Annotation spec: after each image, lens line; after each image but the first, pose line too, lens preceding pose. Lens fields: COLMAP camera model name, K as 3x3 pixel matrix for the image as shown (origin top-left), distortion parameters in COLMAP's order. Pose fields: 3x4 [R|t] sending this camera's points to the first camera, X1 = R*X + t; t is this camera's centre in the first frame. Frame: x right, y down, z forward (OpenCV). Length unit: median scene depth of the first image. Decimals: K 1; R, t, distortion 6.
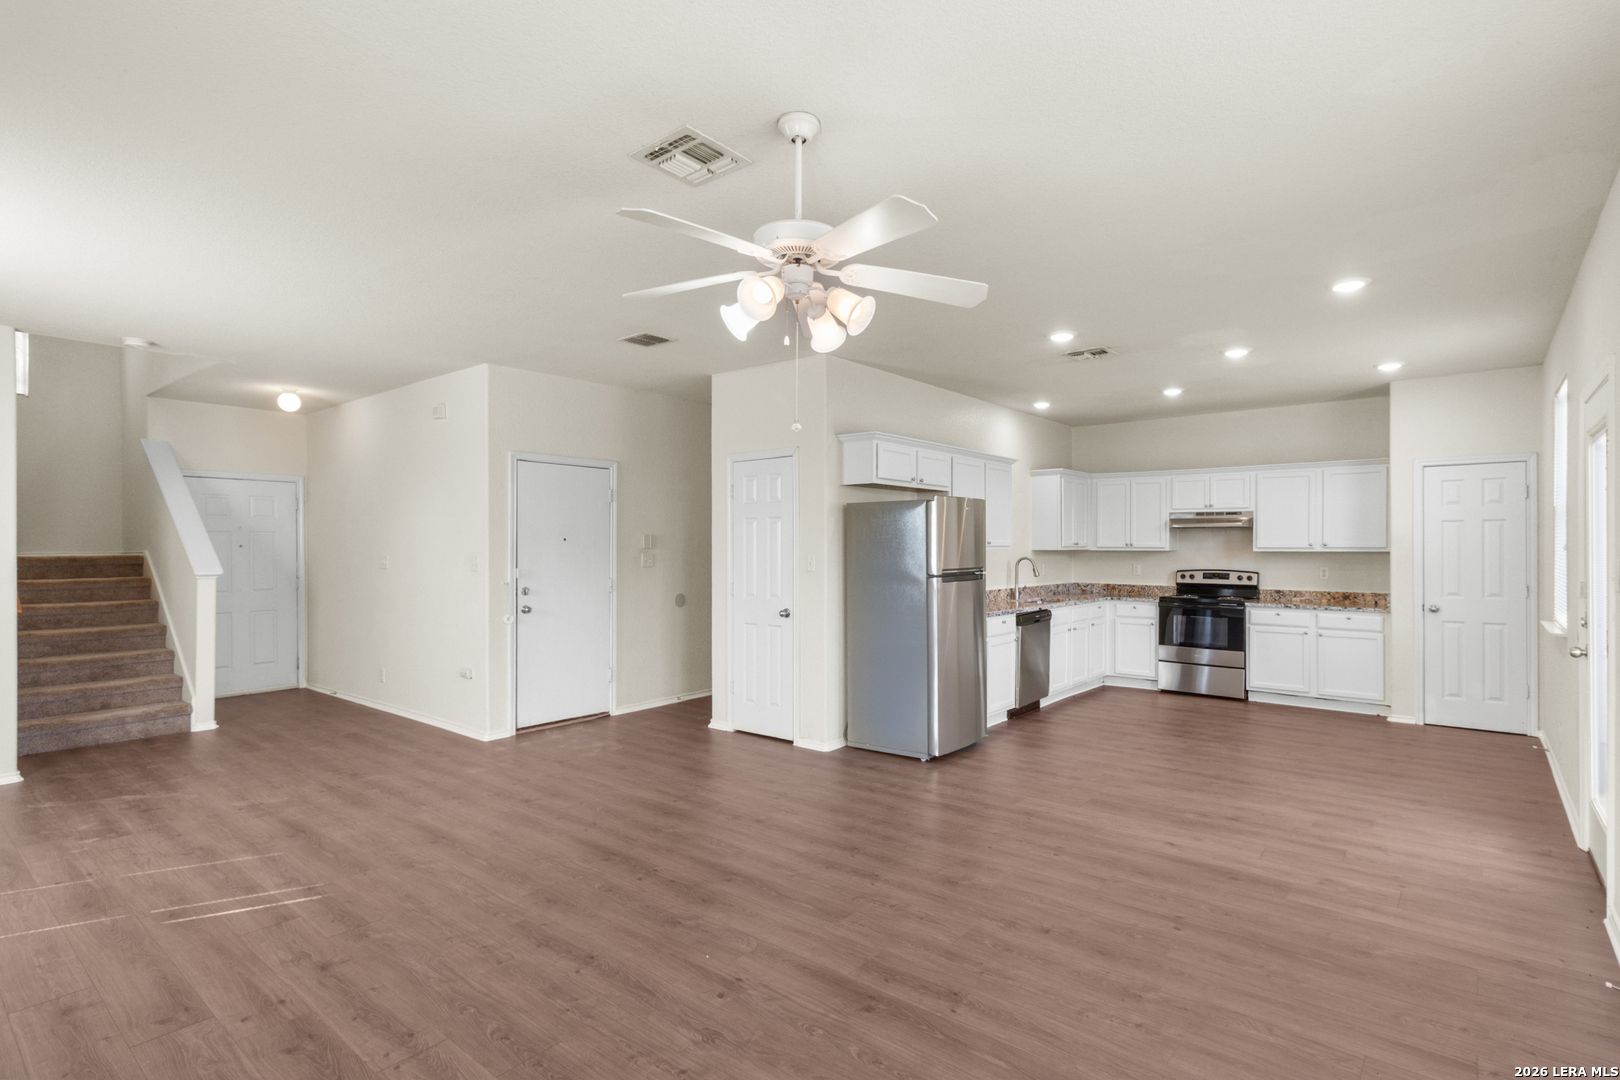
lens RADIAL K [[761.3, 0, 865.4], [0, 761.3, 550.7], [0, 0, 1]] dist [0.010133, -0.001930]
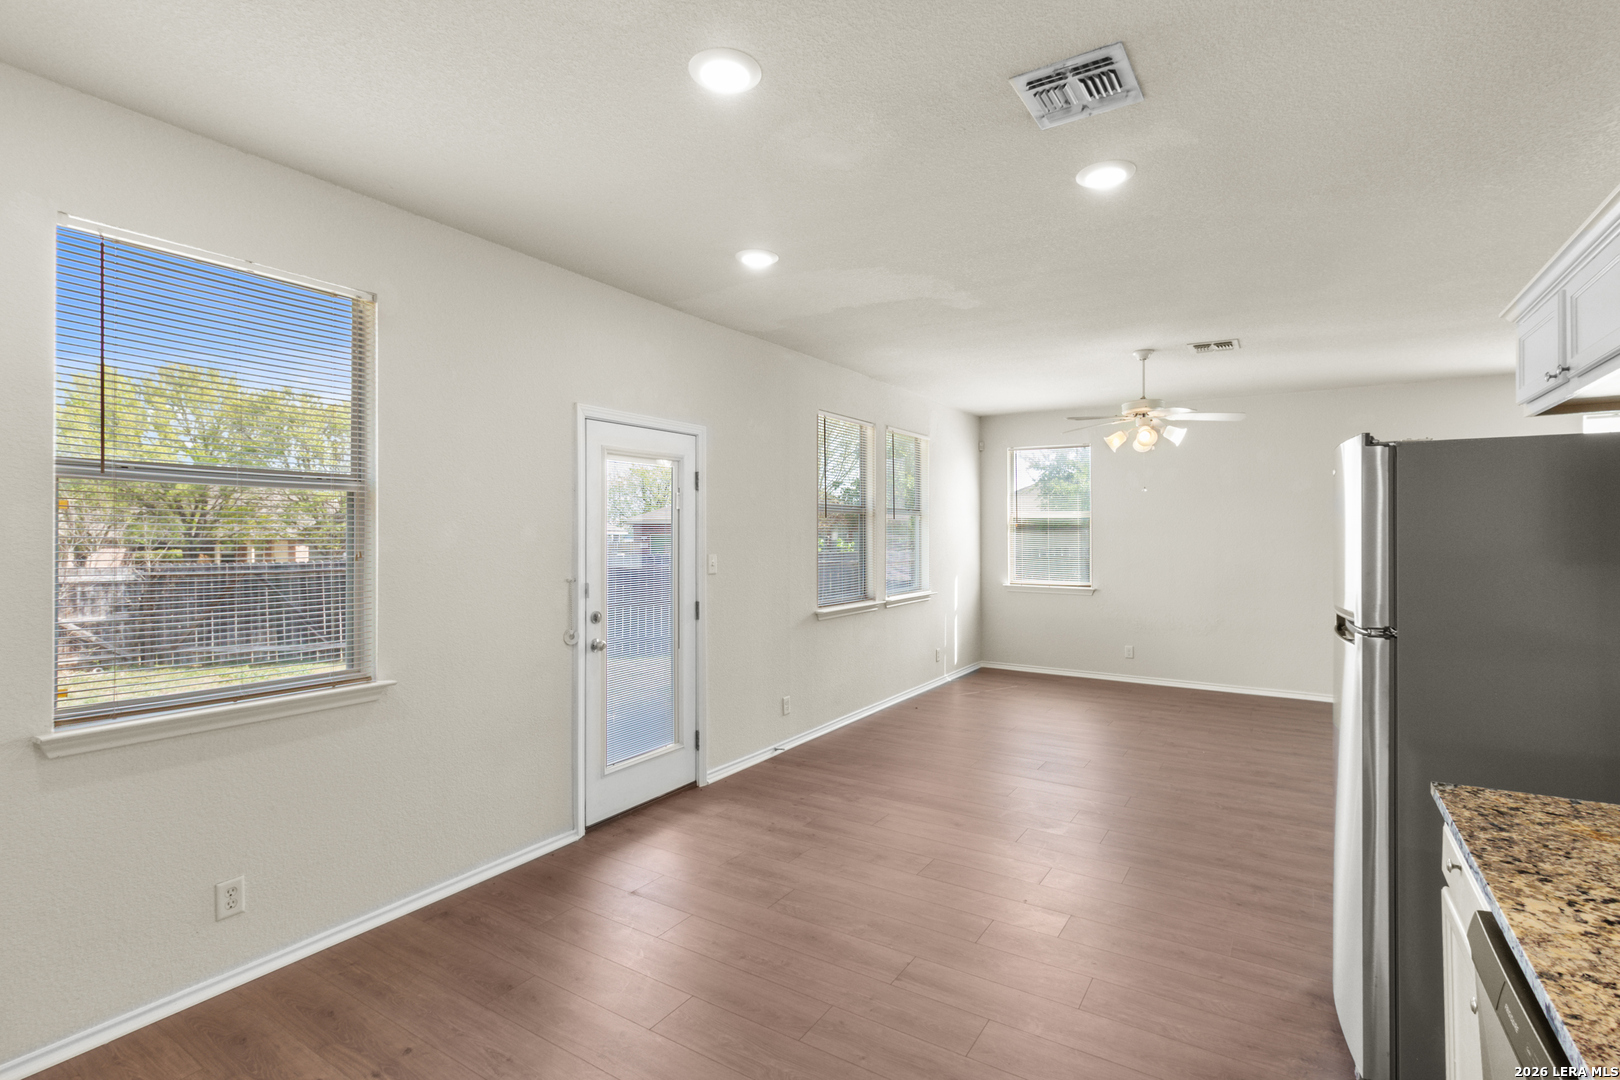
lens RADIAL K [[761.3, 0, 837.0], [0, 761.3, 528.2], [0, 0, 1]] dist [0.010133, -0.001930]
pose [[-0.992223, 0.004671, -0.124387, 0.389334], [0.005927, 0.999935, -0.009728, -0.013082], [0.124334, -0.010390, -0.992186, 1.138308]]
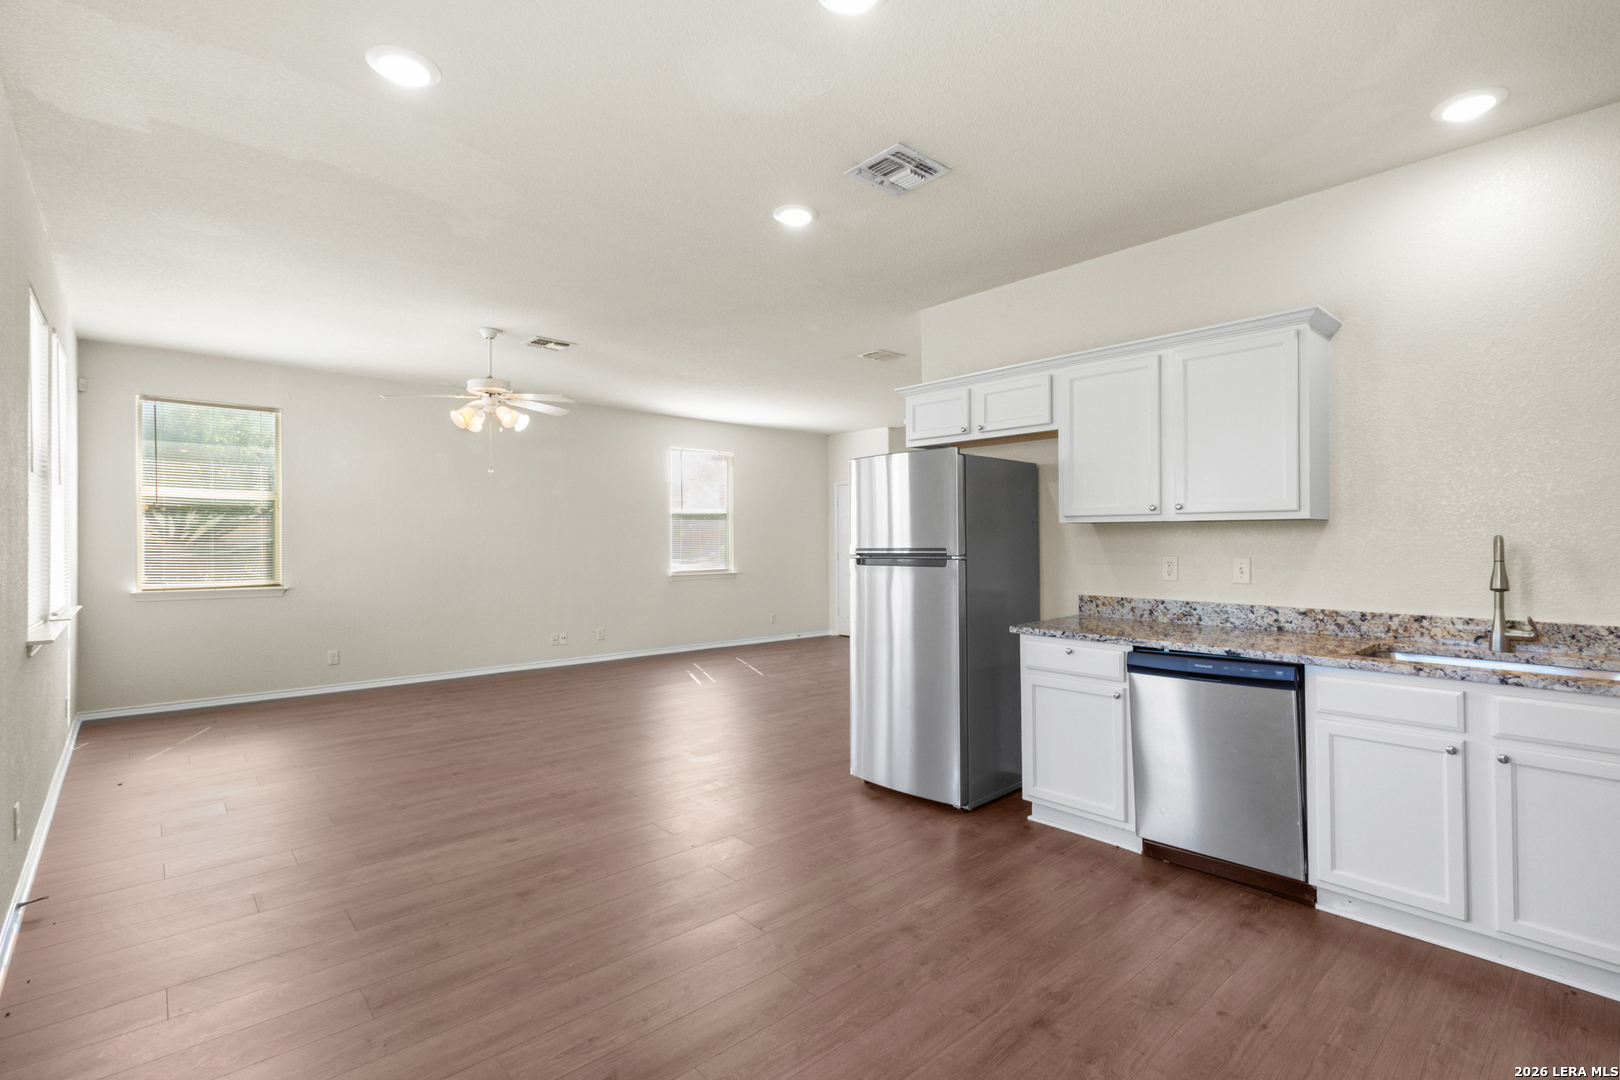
lens RADIAL K [[761.3, 0, 847.6], [0, 761.3, 531.9], [0, 0, 1]] dist [0.010133, -0.001930]
pose [[-0.144594, -0.006835, -0.989467, 0.698776], [0.002265, 0.999971, -0.007238, 0.009919], [0.989488, -0.003287, -0.144575, 0.852863]]
